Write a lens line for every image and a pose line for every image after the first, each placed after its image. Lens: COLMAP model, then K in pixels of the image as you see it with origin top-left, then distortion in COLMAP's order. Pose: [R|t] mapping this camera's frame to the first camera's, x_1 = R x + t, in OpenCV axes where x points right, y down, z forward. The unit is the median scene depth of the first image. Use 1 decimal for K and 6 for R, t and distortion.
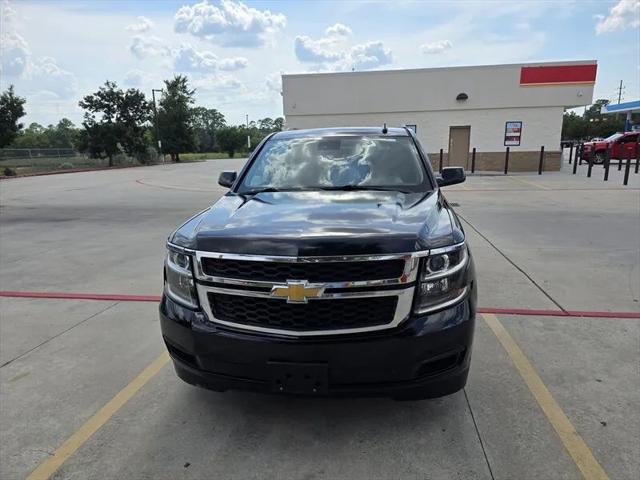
lens RADIAL K [[429.1, 0, 329.1], [0, 429.1, 236.8], [0, 0, 1]] dist [0.073535, -0.070672]
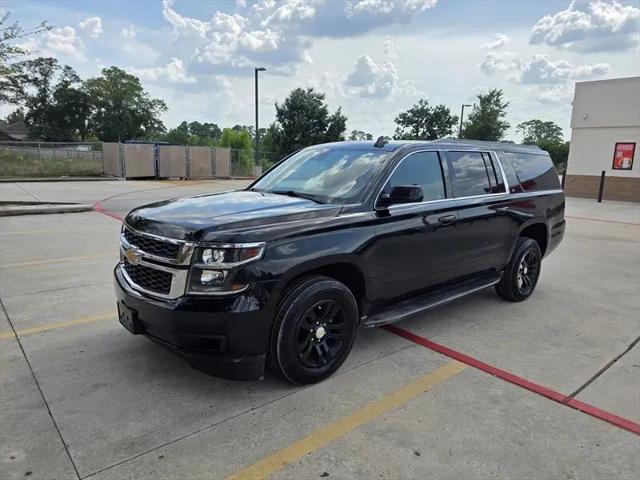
lens RADIAL K [[429.1, 0, 329.1], [0, 429.1, 236.8], [0, 0, 1]] dist [0.073535, -0.070672]
pose [[0.755744, 0.159971, -0.635028, 0.124239], [-0.178526, 0.983304, 0.035244, -0.008641], [0.630063, 0.086733, 0.771685, 0.031767]]
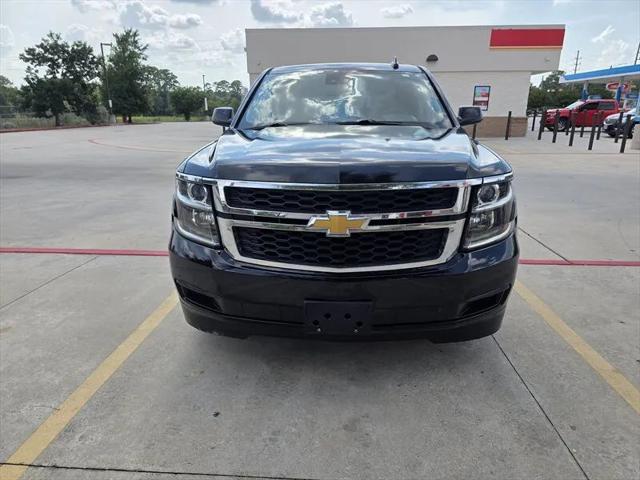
lens RADIAL K [[432.0, 0, 321.9], [0, 432.0, 237.3], [0, 0, 1]] dist [0.069234, -0.065847]
pose [[0.997090, -0.002917, 0.076183, -0.017475], [-0.002569, 0.997415, 0.071815, 0.009050], [-0.076195, -0.071802, 0.994504, 0.010537]]
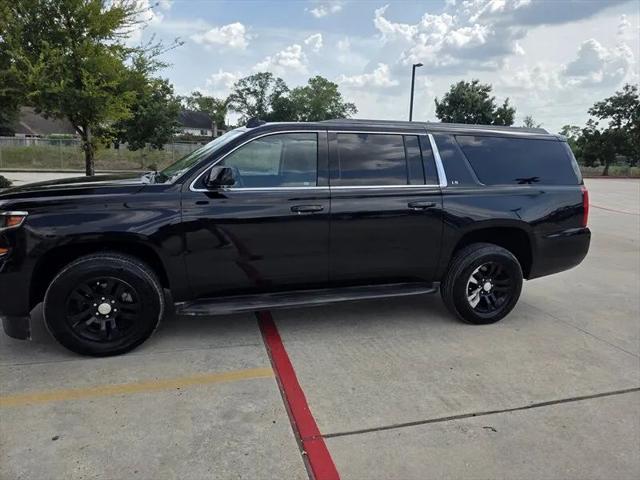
lens RADIAL K [[430.8, 0, 330.3], [0, 430.8, 229.2], [0, 0, 1]] dist [0.067128, -0.066166]
pose [[0.410163, 0.194515, -0.891028, 0.189039], [-0.226263, 0.968150, 0.107196, -0.029197], [0.883499, 0.157639, 0.441111, 0.136069]]
